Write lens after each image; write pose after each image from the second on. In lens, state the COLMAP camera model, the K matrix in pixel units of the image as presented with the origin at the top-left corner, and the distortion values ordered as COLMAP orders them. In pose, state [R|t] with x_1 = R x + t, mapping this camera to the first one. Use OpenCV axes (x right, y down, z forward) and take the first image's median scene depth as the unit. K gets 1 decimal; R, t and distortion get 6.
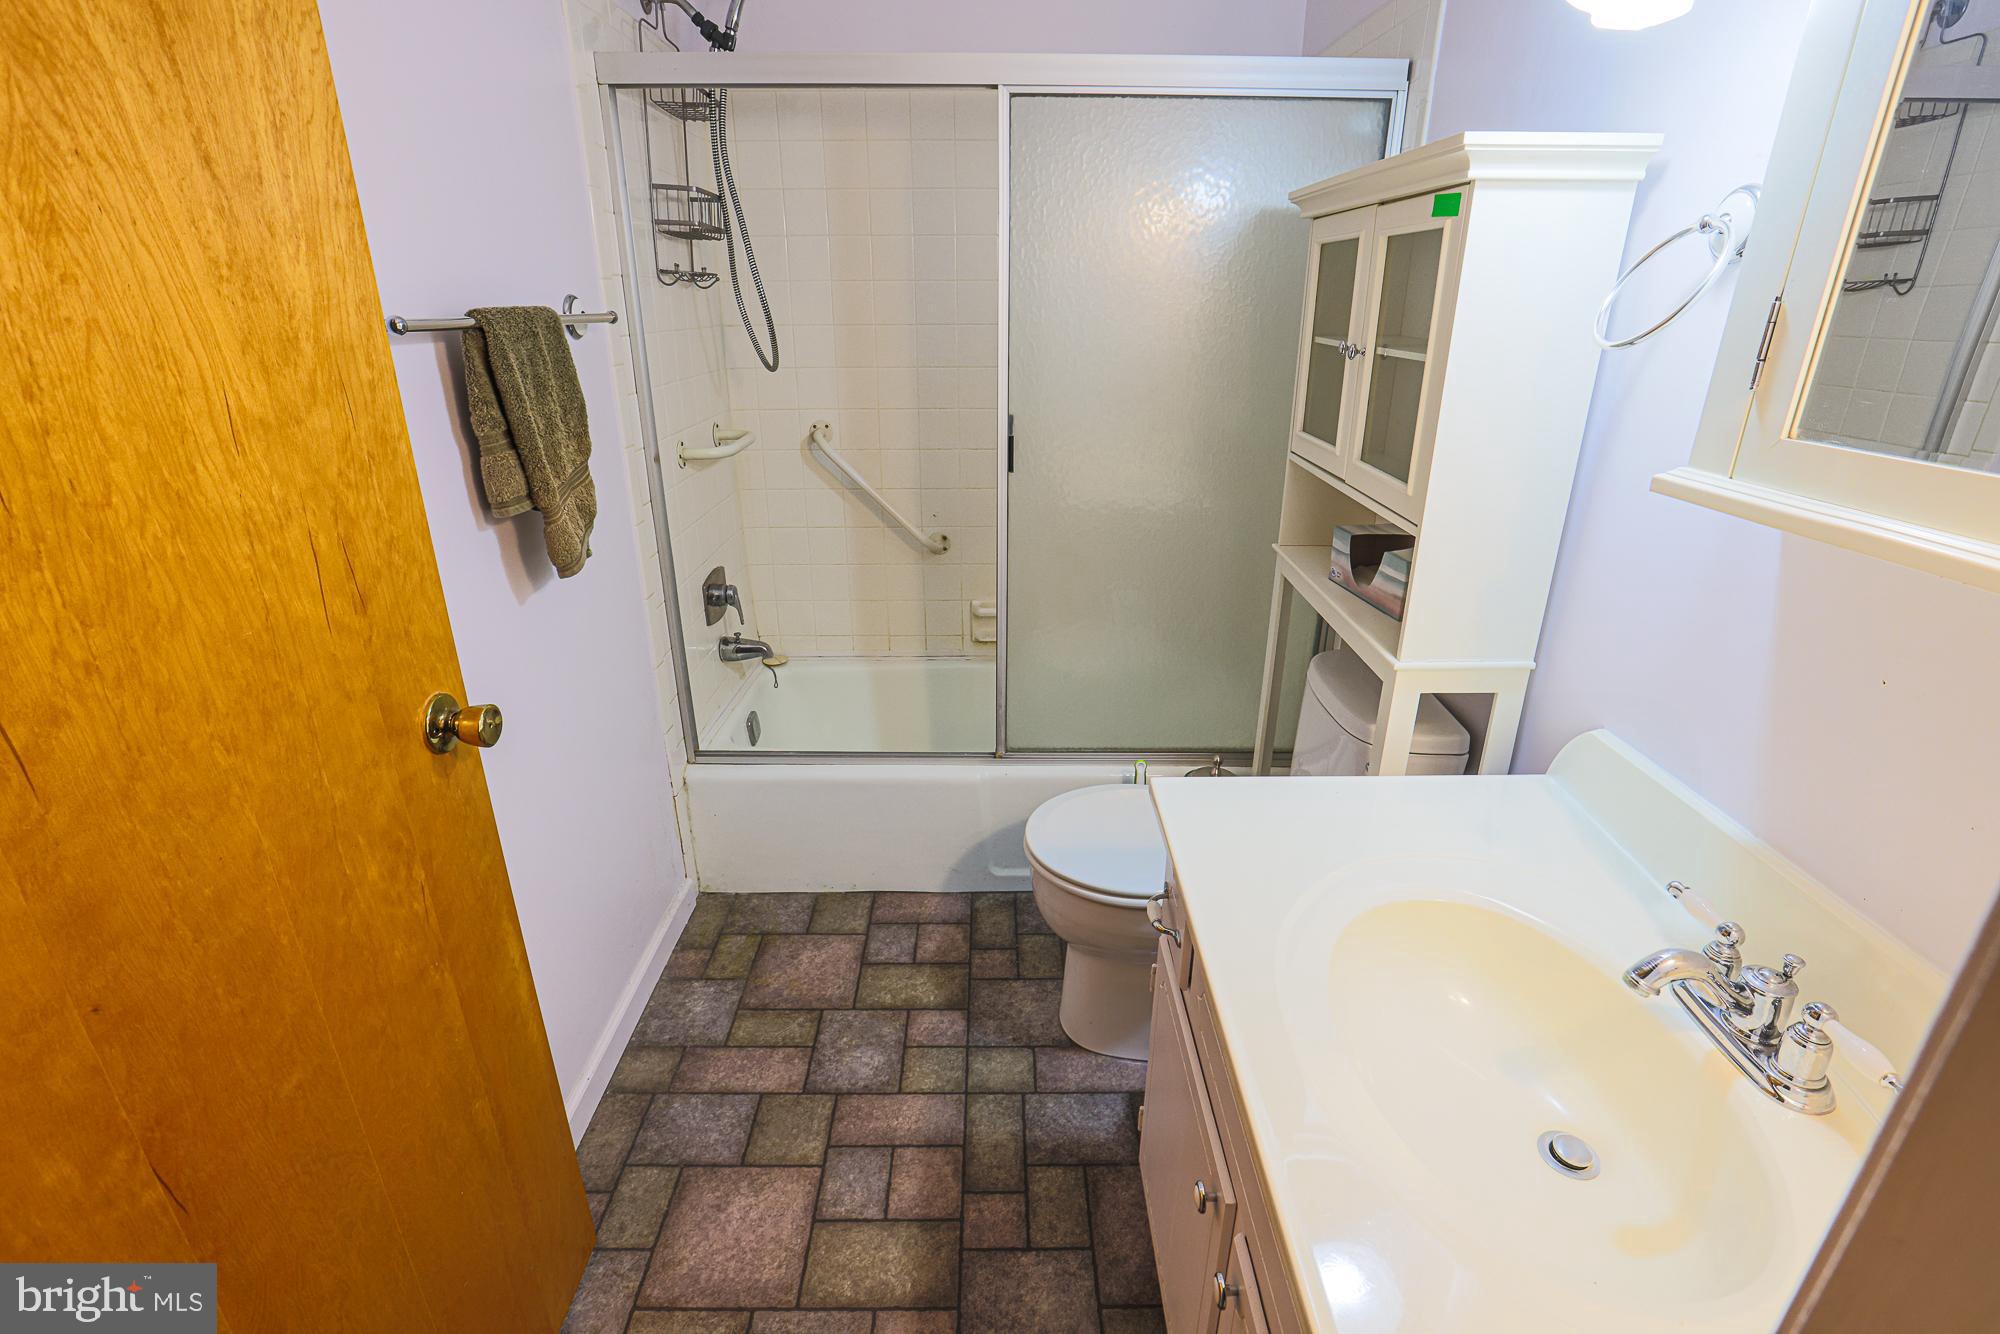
lens RADIAL K [[916.6, 0, 984.9], [0, 916.6, 658.2], [0, 0, 1]] dist [-0.045069, 0.016276]
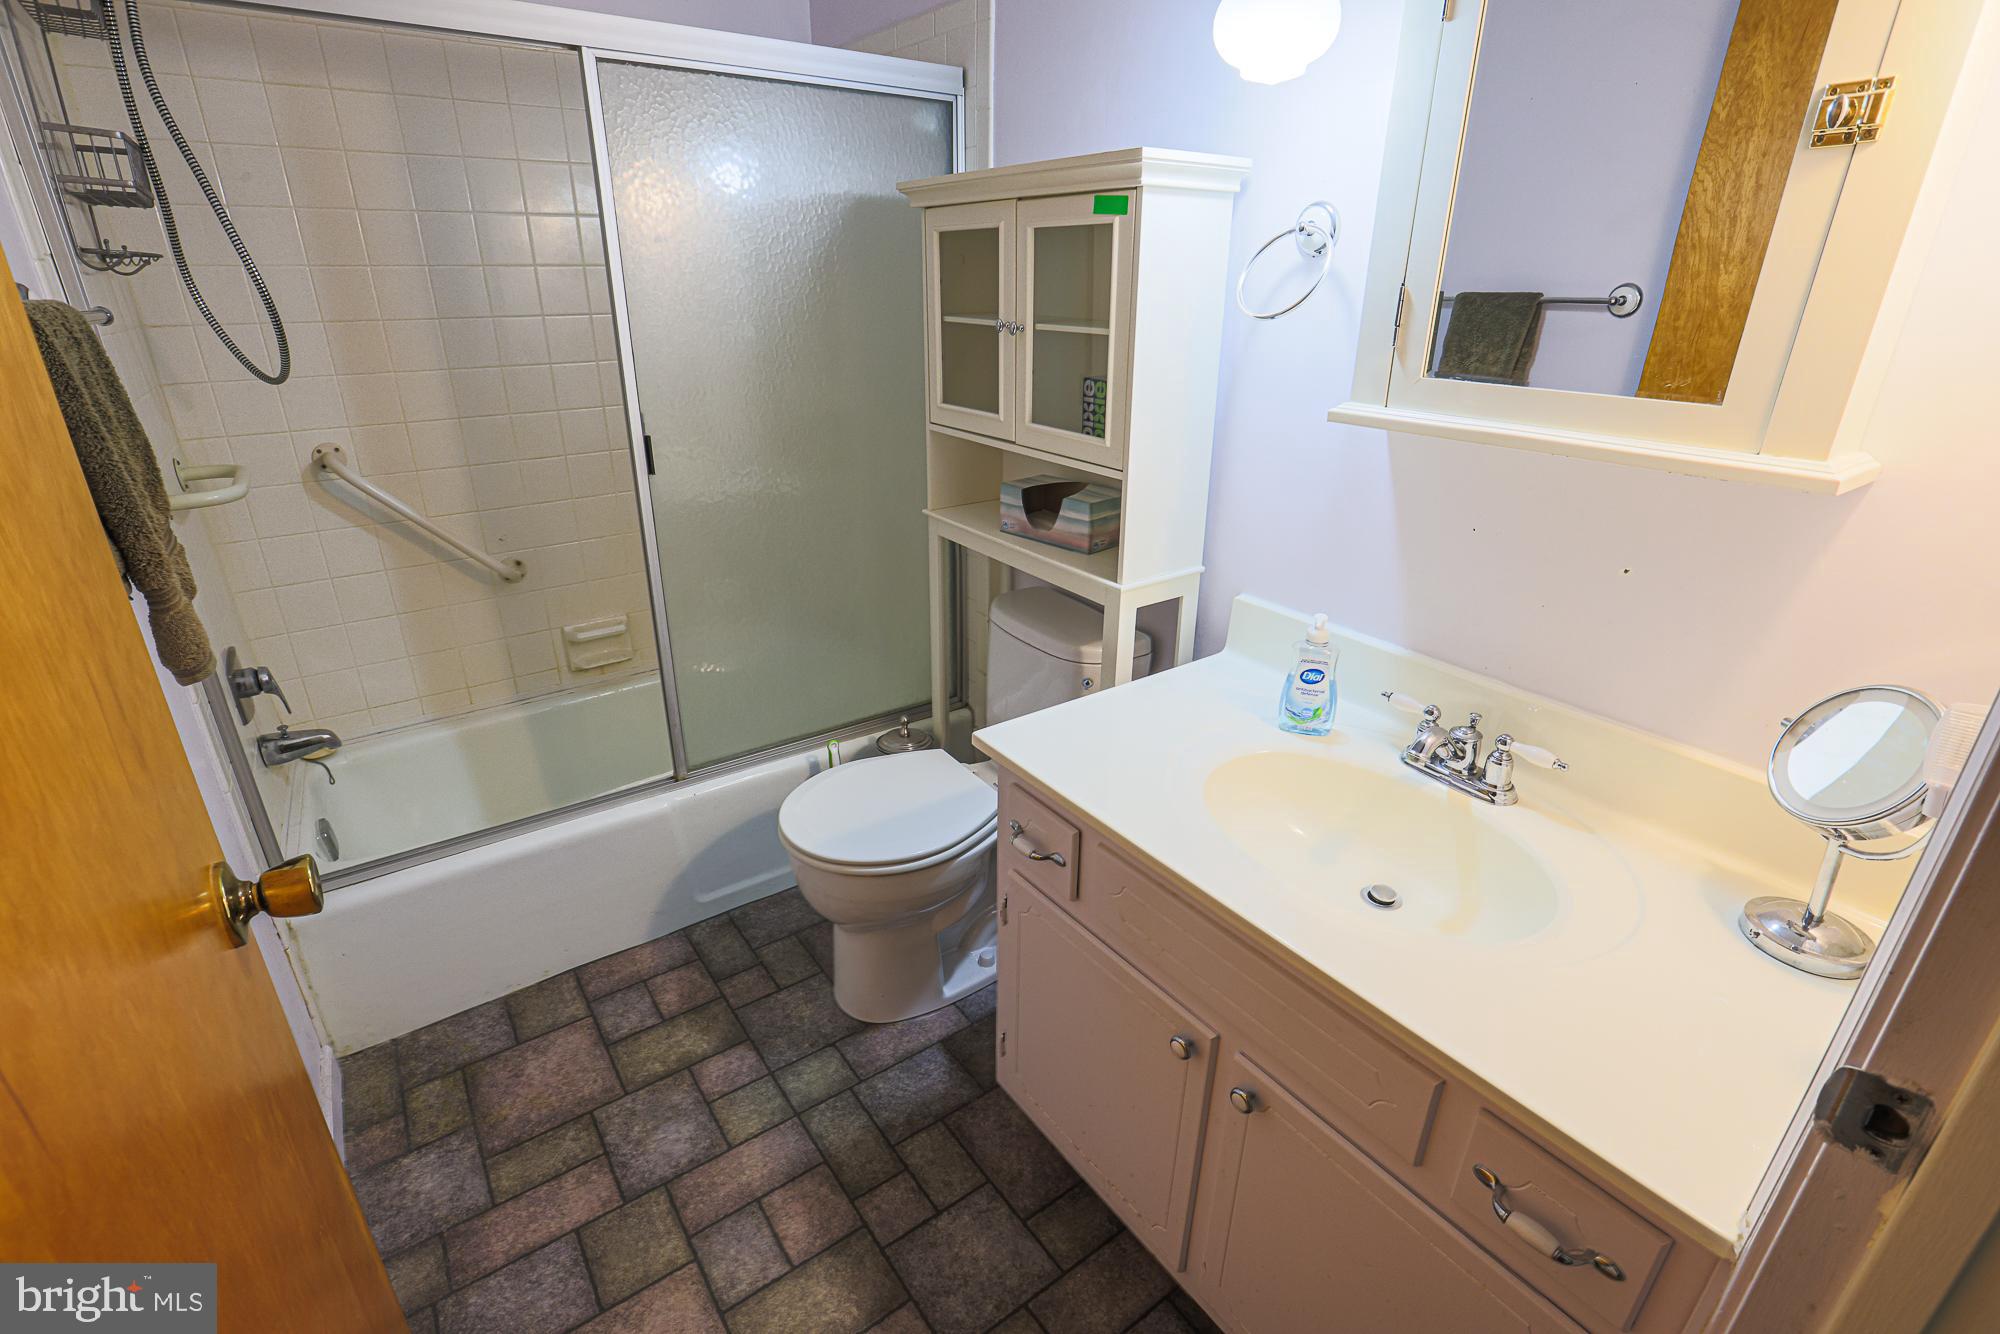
lens RADIAL K [[920.1, 0, 985.6], [0, 920.1, 657.6], [0, 0, 1]] dist [-0.044725, 0.017858]
pose [[0.816894, -0.218498, 0.533801, -0.297553], [0.210484, 0.974575, 0.076807, -0.028014], [-0.537012, 0.049614, 0.842115, 0.063929]]
